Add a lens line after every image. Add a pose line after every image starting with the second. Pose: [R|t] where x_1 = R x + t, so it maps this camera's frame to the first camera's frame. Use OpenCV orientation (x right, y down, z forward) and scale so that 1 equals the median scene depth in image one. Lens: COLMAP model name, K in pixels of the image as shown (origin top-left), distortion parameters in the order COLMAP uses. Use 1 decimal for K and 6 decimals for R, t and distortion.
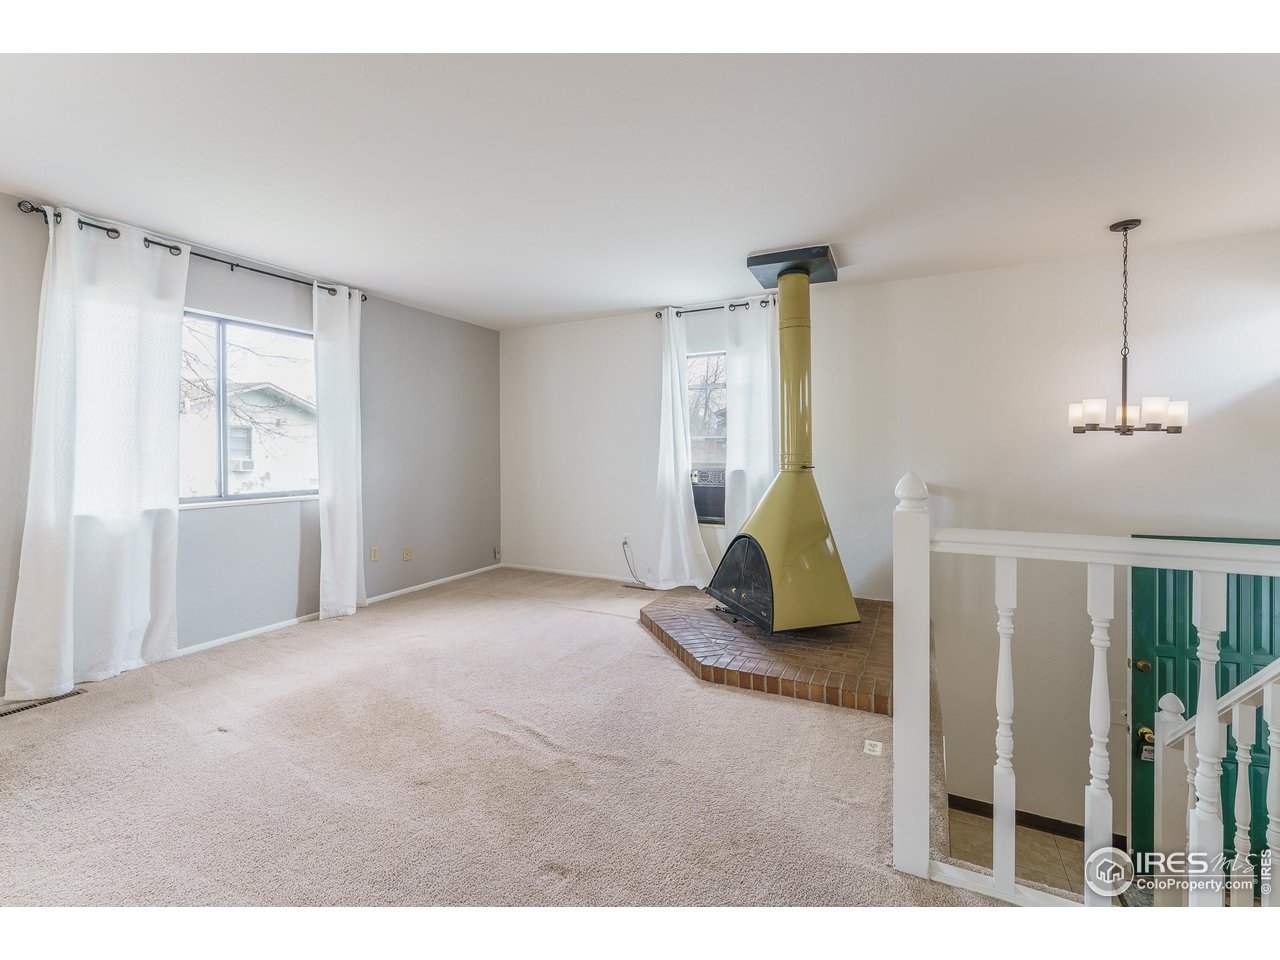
lens RADIAL K [[545.0, 0, 648.9], [0, 545.0, 455.1], [0, 0, 1]] dist [-0.003799, -0.000349]
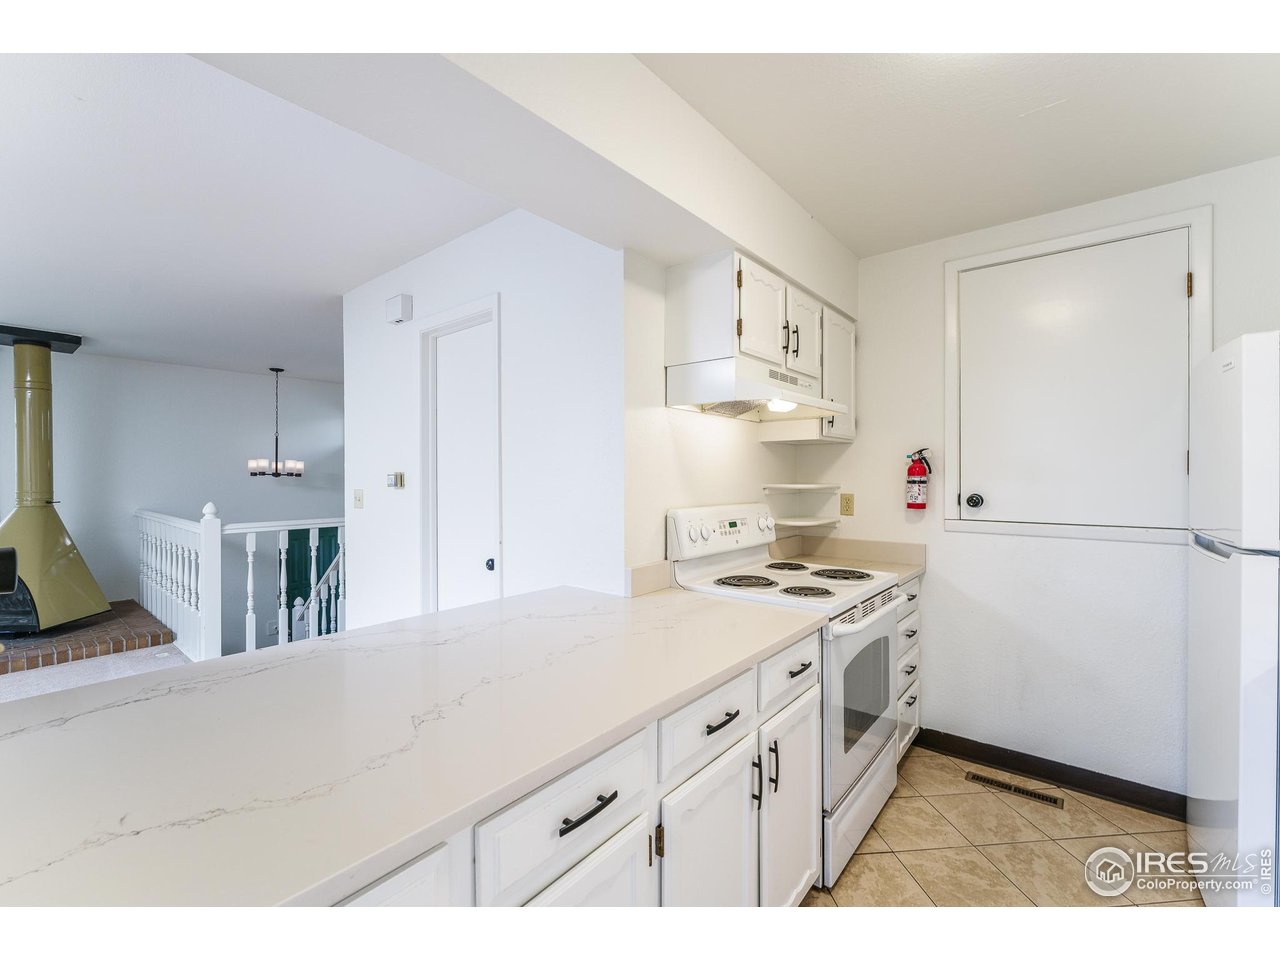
lens RADIAL K [[545.0, 0, 642.6], [0, 545.0, 475.1], [0, 0, 1]] dist [-0.003799, -0.000349]
pose [[0.219214, -0.005075, 0.975663, -1.071728], [0.003907, 0.999983, 0.004324, -0.068878], [-0.975669, 0.002864, 0.219231, -1.026357]]
